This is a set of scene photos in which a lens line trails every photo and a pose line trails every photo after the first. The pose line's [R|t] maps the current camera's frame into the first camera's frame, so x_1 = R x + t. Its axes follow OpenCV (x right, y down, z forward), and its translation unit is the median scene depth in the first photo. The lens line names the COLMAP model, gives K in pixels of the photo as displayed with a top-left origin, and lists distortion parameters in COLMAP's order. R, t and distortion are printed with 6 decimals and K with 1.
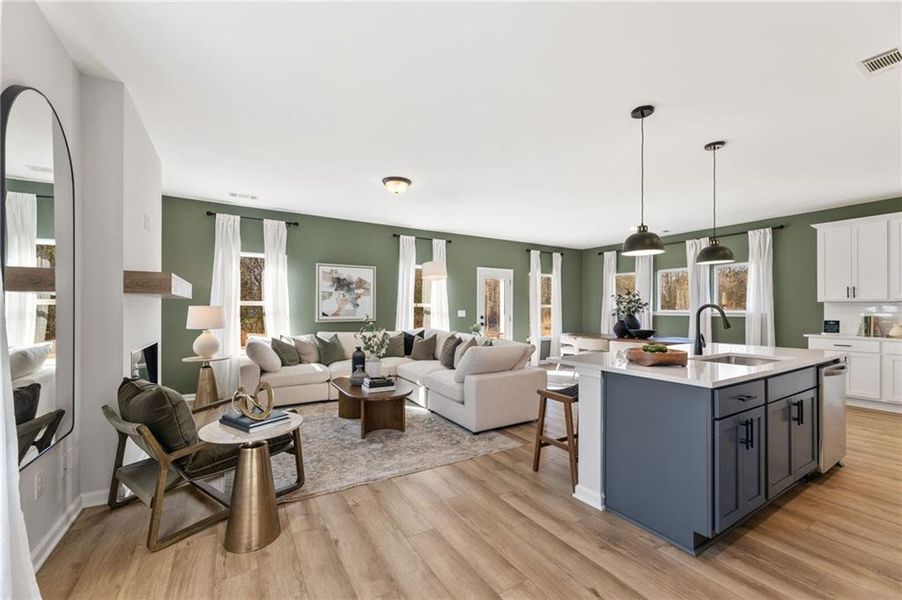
lens RADIAL K [[371.5, 0, 457.6], [0, 371.5, 302.4], [0, 0, 1]] dist [-0.000270, -0.000032]
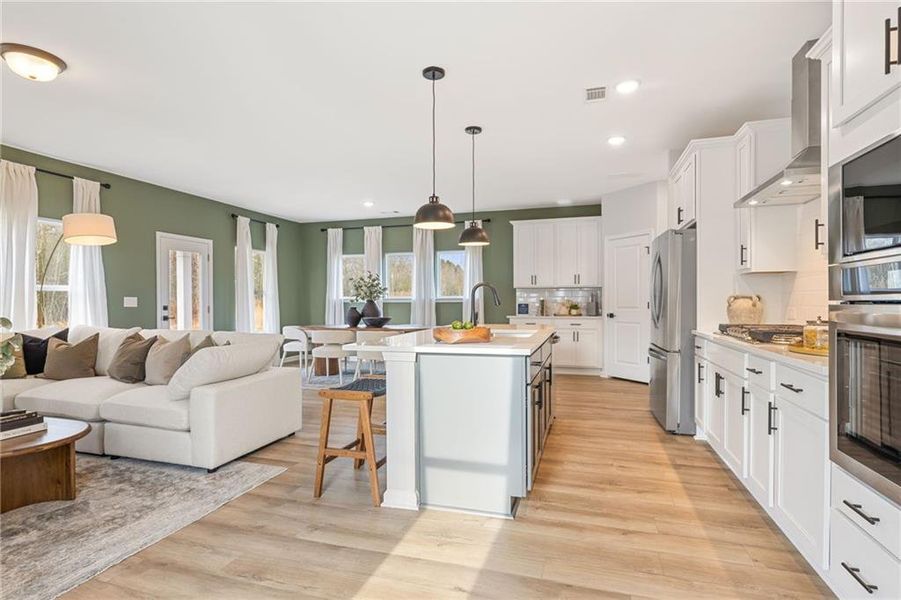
lens RADIAL K [[455.8, 0, 450.5], [0, 455.8, 300.0], [0, 0, 1]] dist [-0.001622, -0.000232]
pose [[0.747437, -0.004795, 0.664316, -0.123260], [-0.002042, 0.999953, 0.009515, 0.022372], [-0.664330, -0.008469, 0.747391, 0.063922]]
